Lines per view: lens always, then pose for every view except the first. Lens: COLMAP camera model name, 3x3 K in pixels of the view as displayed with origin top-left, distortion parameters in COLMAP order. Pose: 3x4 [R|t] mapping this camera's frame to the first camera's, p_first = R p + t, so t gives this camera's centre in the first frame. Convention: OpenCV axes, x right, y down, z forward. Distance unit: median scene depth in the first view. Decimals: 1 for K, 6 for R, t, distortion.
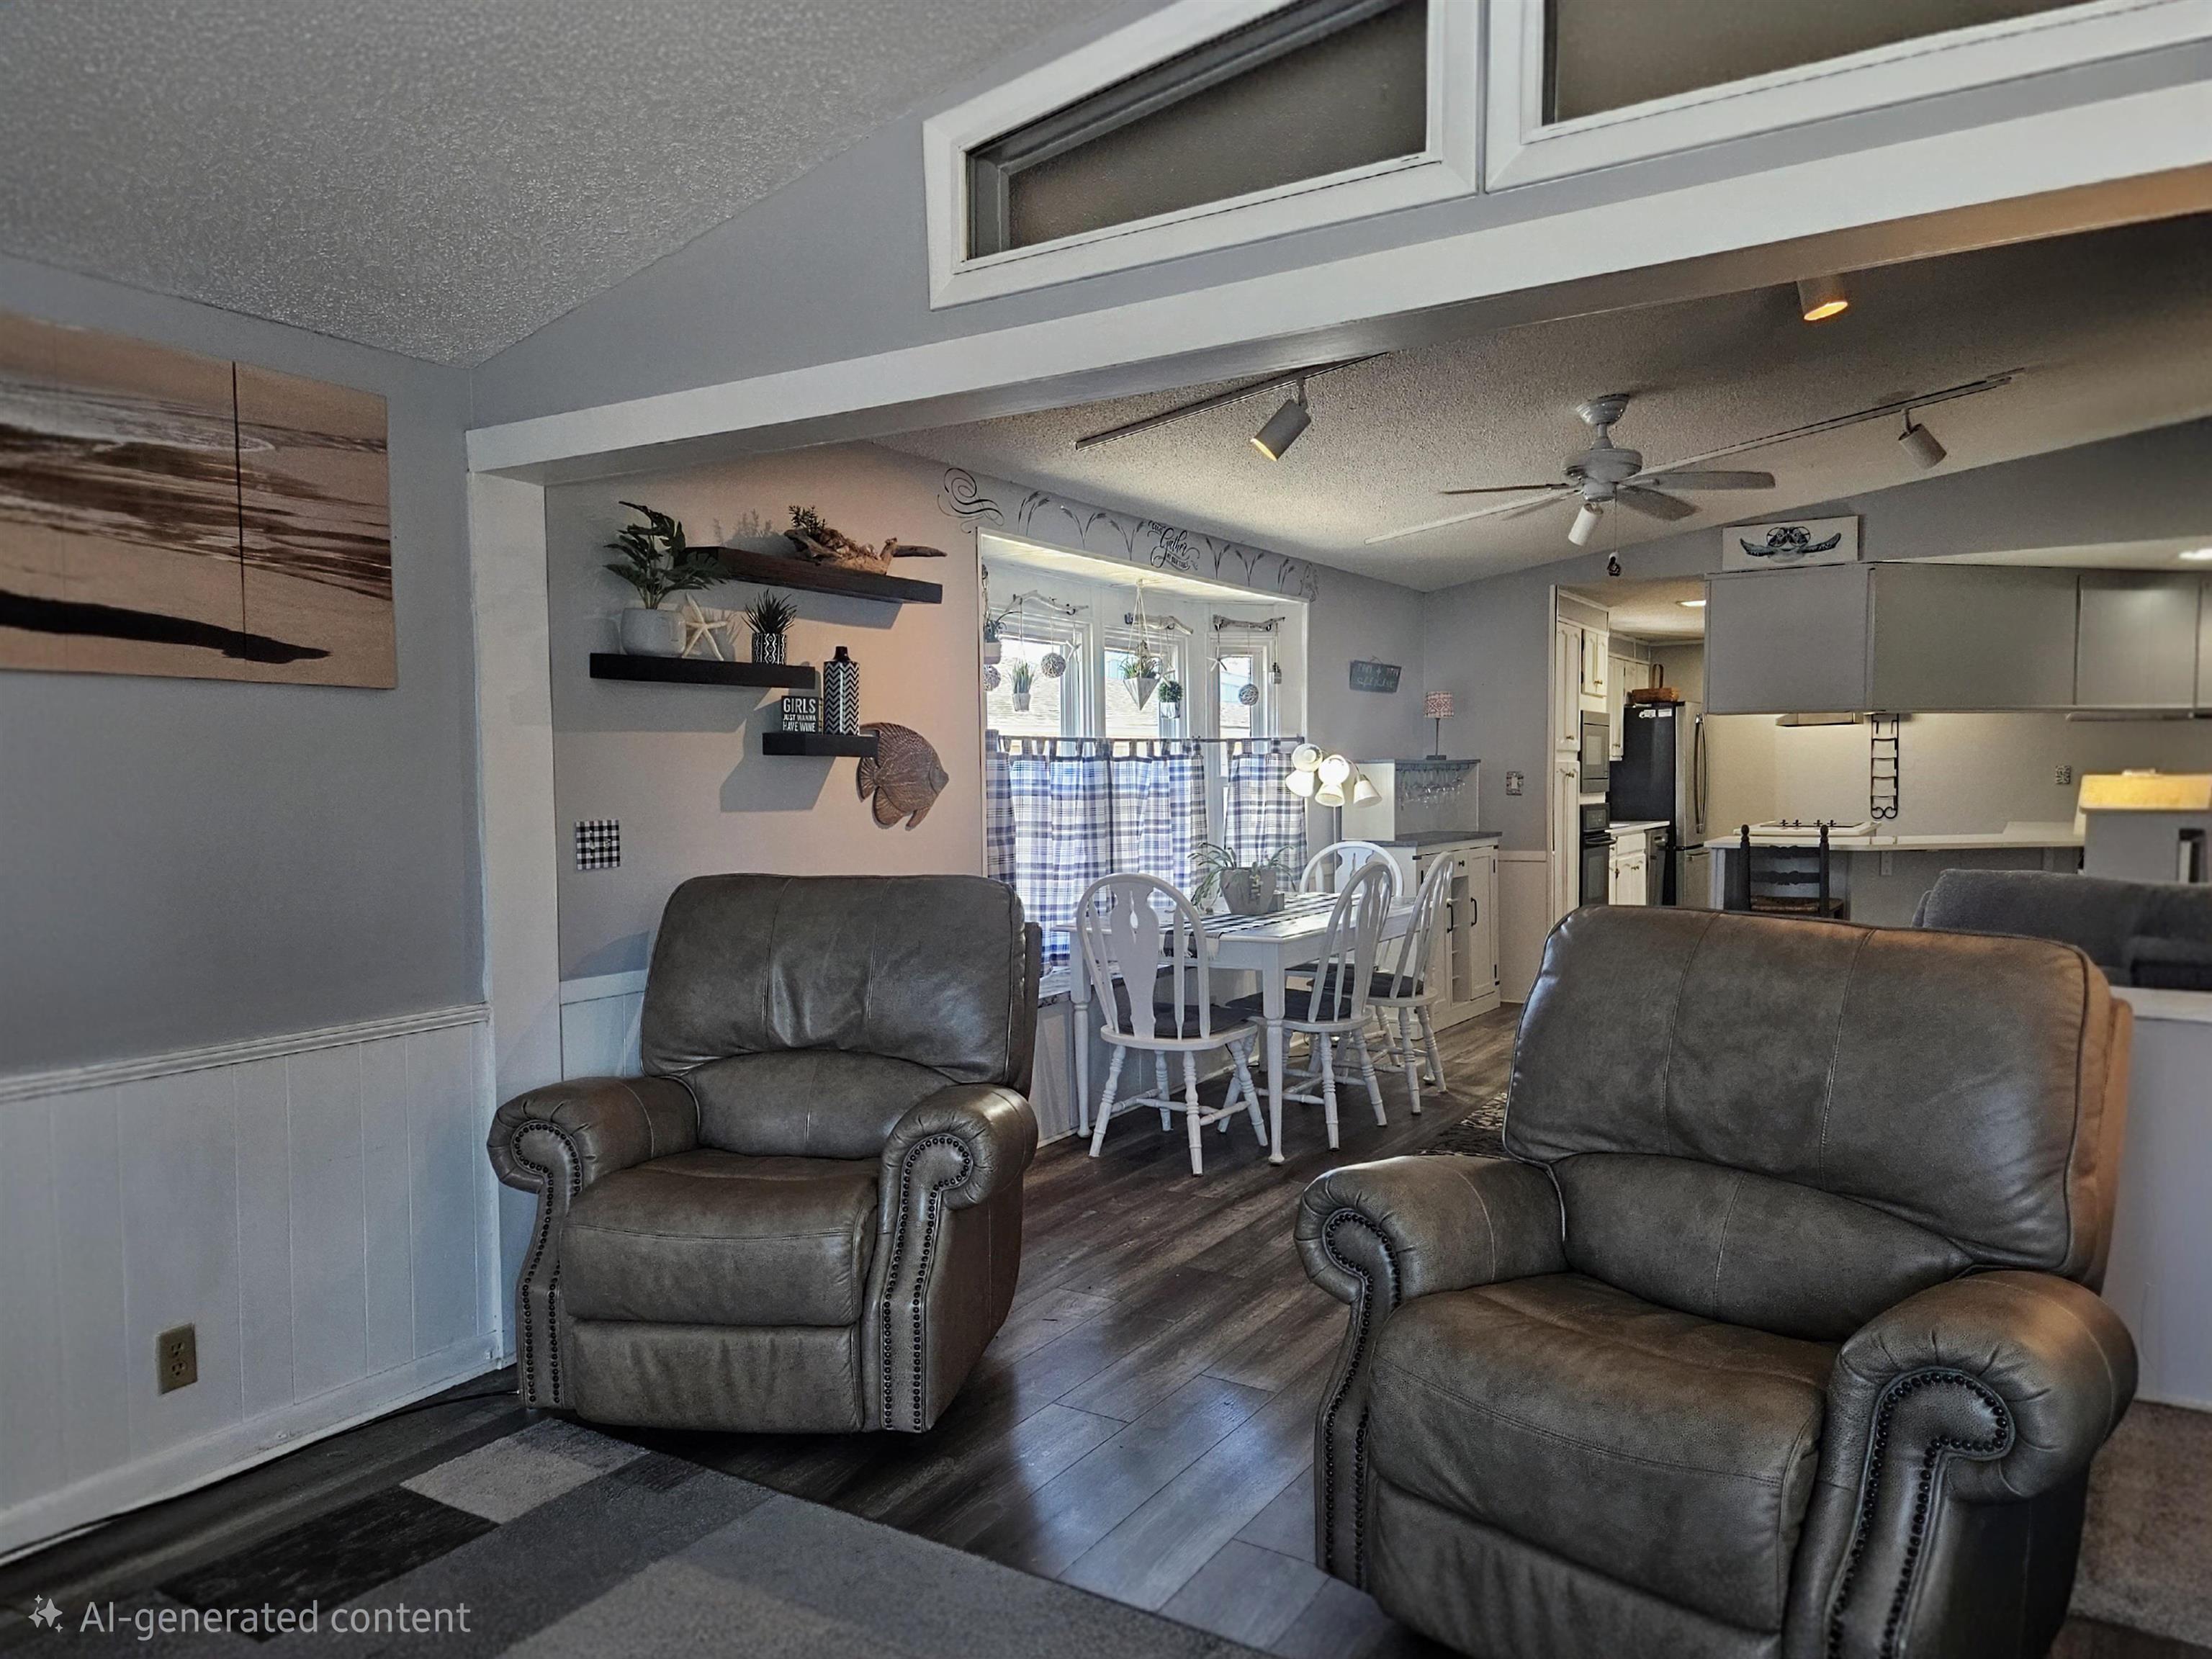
lens RADIAL K [[1443.3, 0, 1106.0], [0, 1443.3, 829.5], [0, 0, 1]] dist [0.076624, -0.064115]
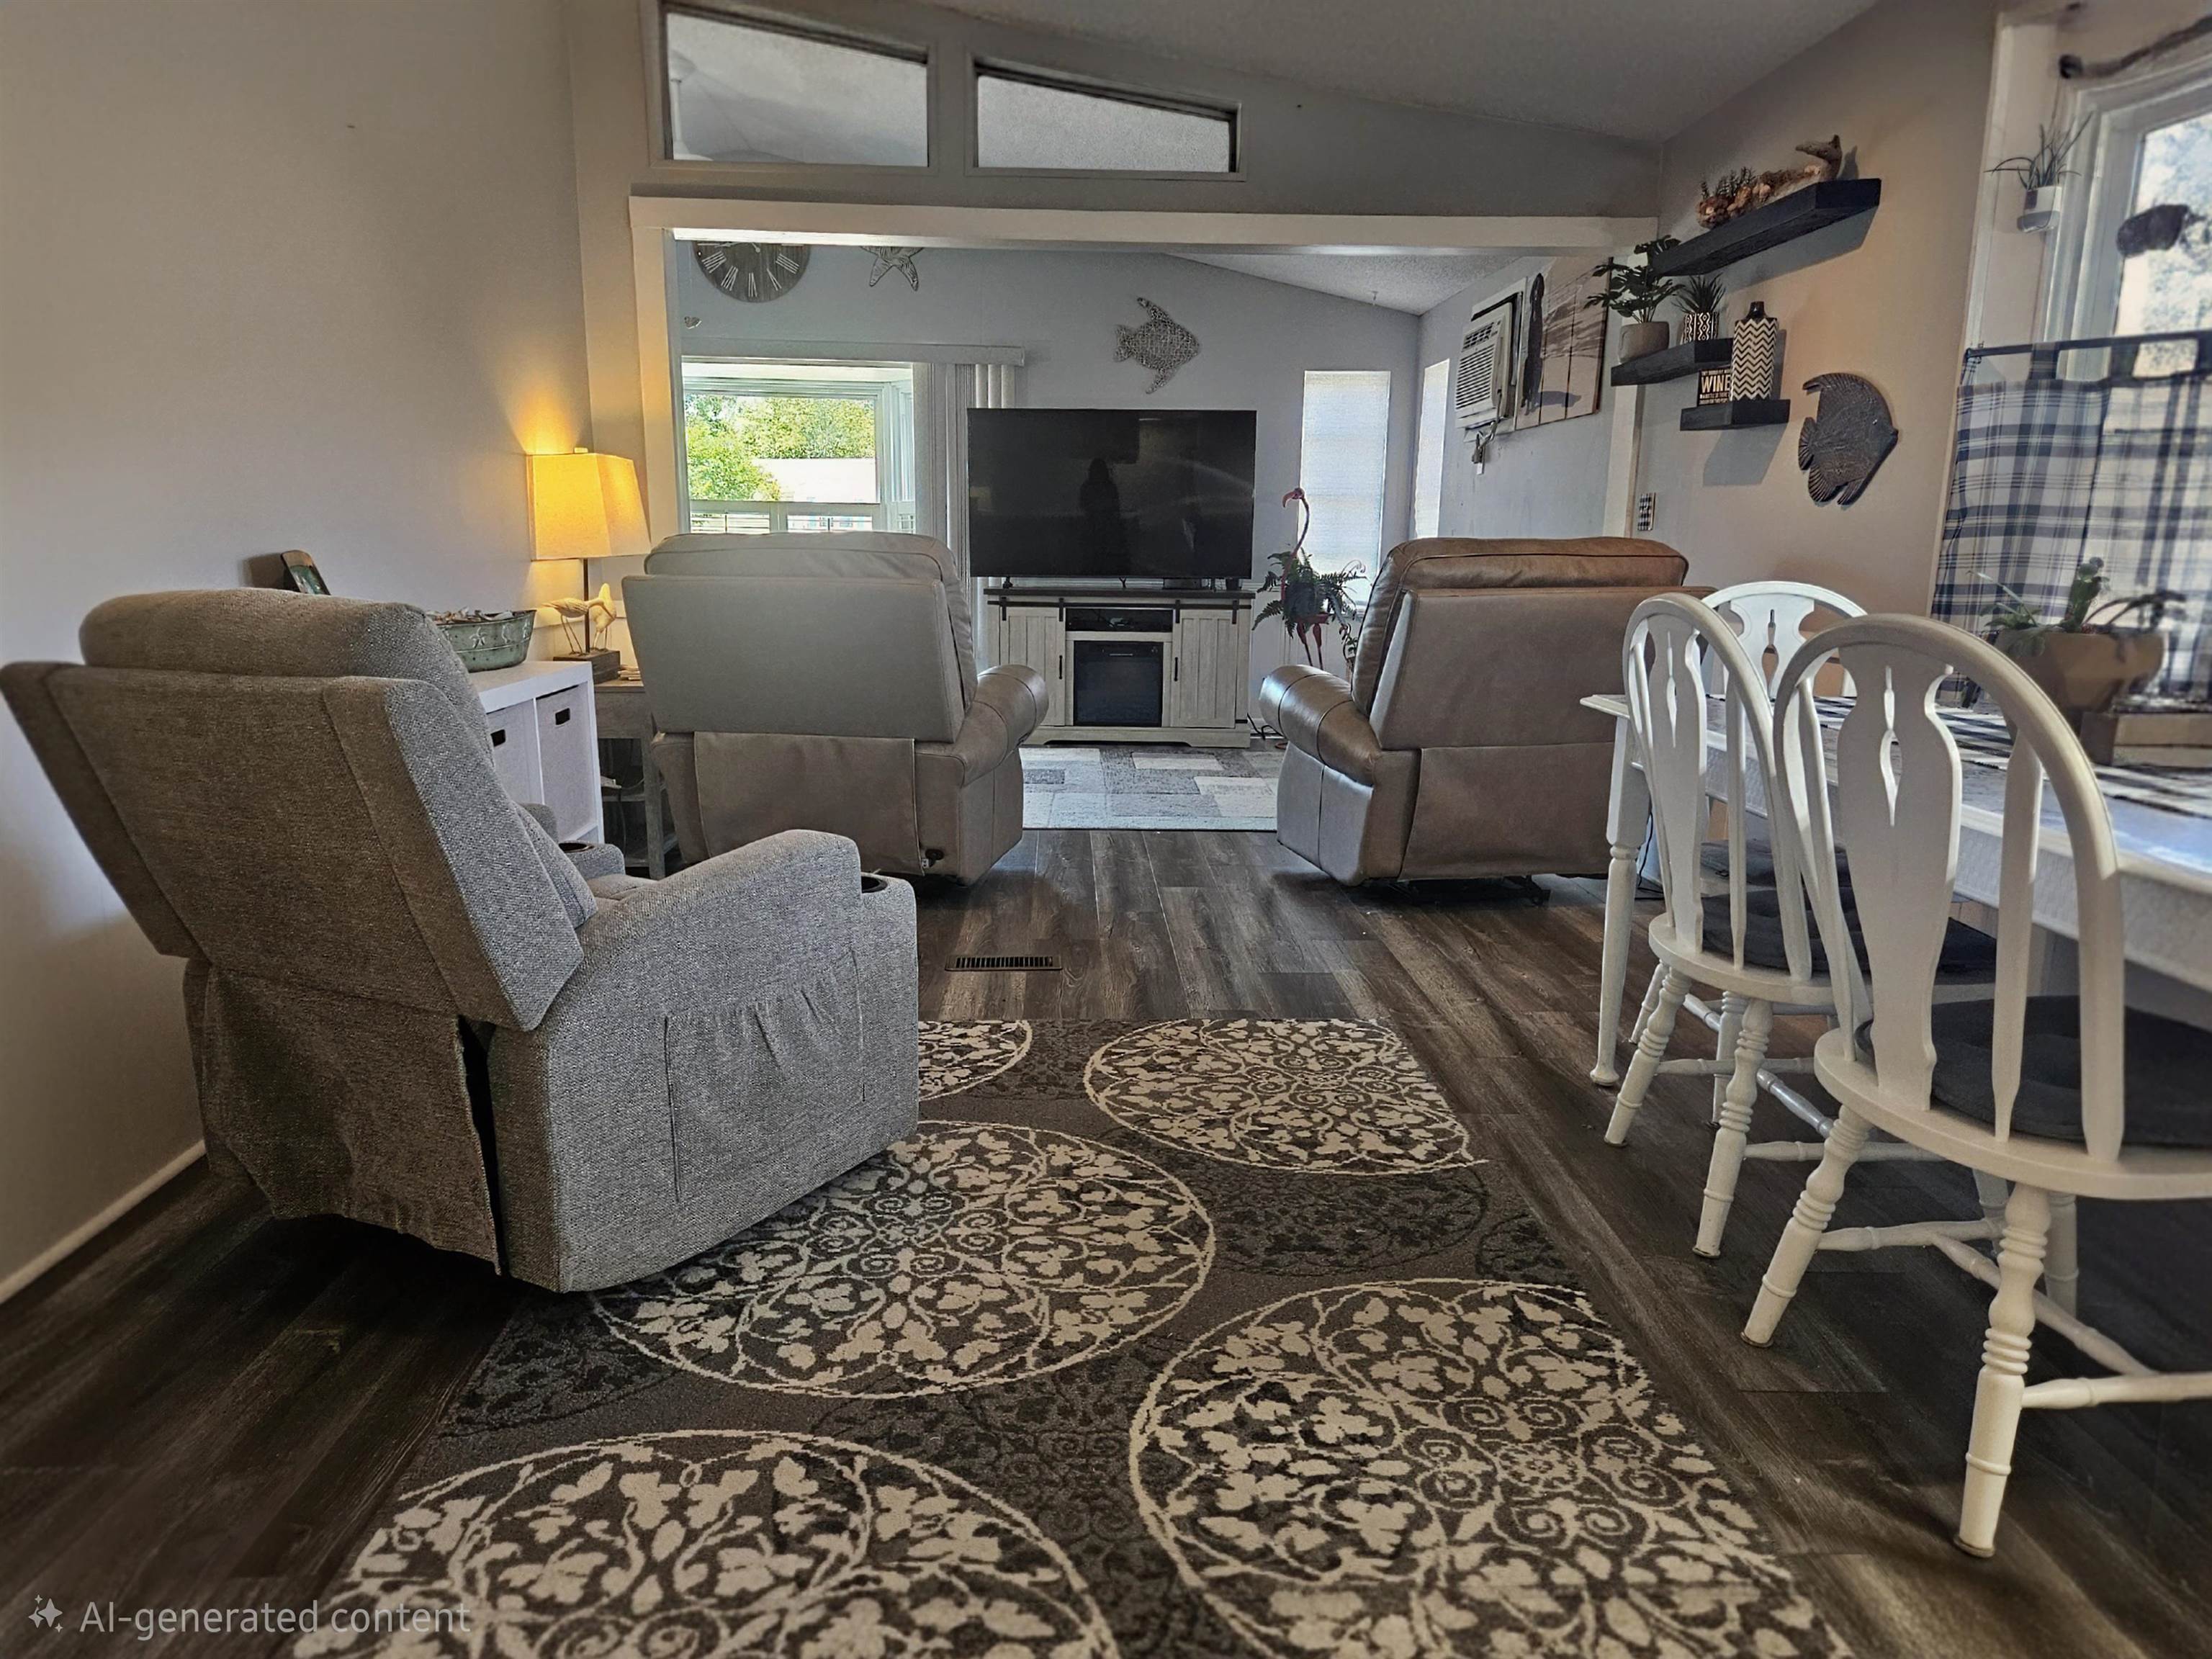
lens RADIAL K [[1443.3, 0, 1106.0], [0, 1443.3, 829.5], [0, 0, 1]] dist [0.076624, -0.064115]
pose [[-0.819666, 0.115182, -0.561142, 0.675732], [-0.026223, 0.971005, 0.237616, -0.010203], [0.572241, 0.209481, -0.792879, 1.474212]]
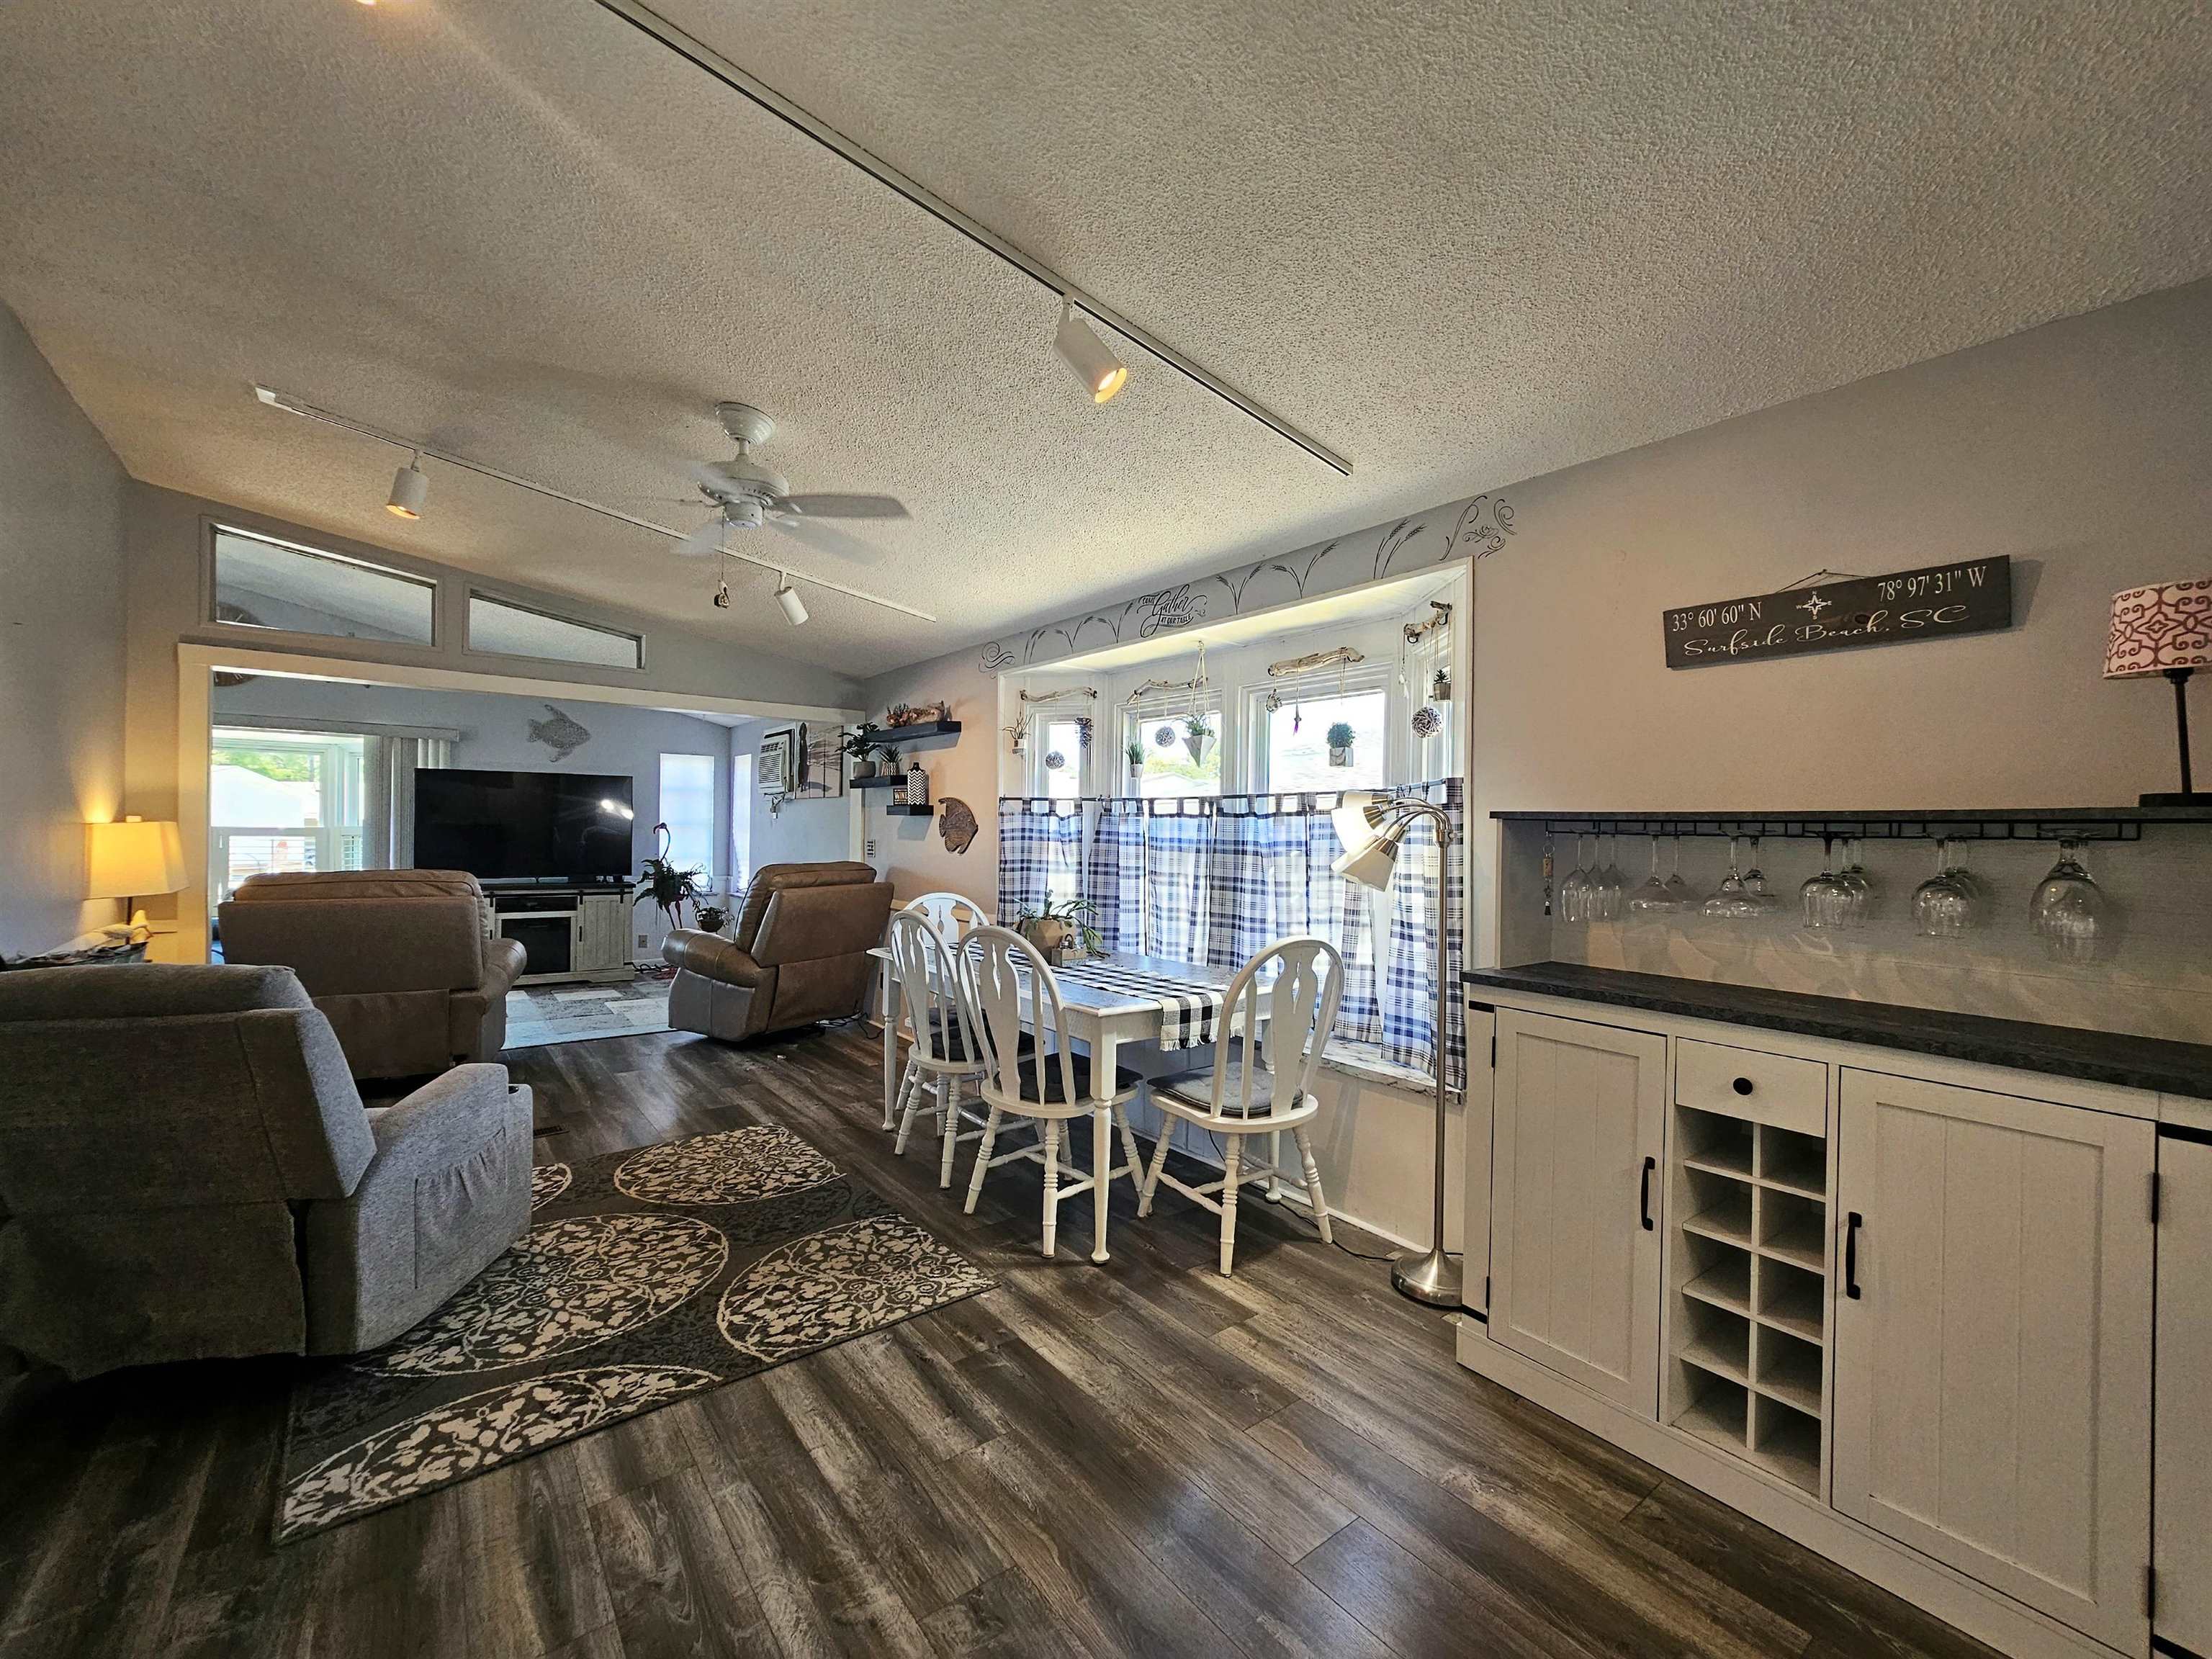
lens RADIAL K [[883.4, 0, 1099.4], [0, 883.4, 837.0], [0, 0, 1]] dist [0.000863, 0.000184]
pose [[-0.324666, 0.009301, -0.945783, 0.871911], [-0.048935, 0.998447, 0.026617, -0.063147], [0.944562, 0.054924, -0.323707, 1.557091]]
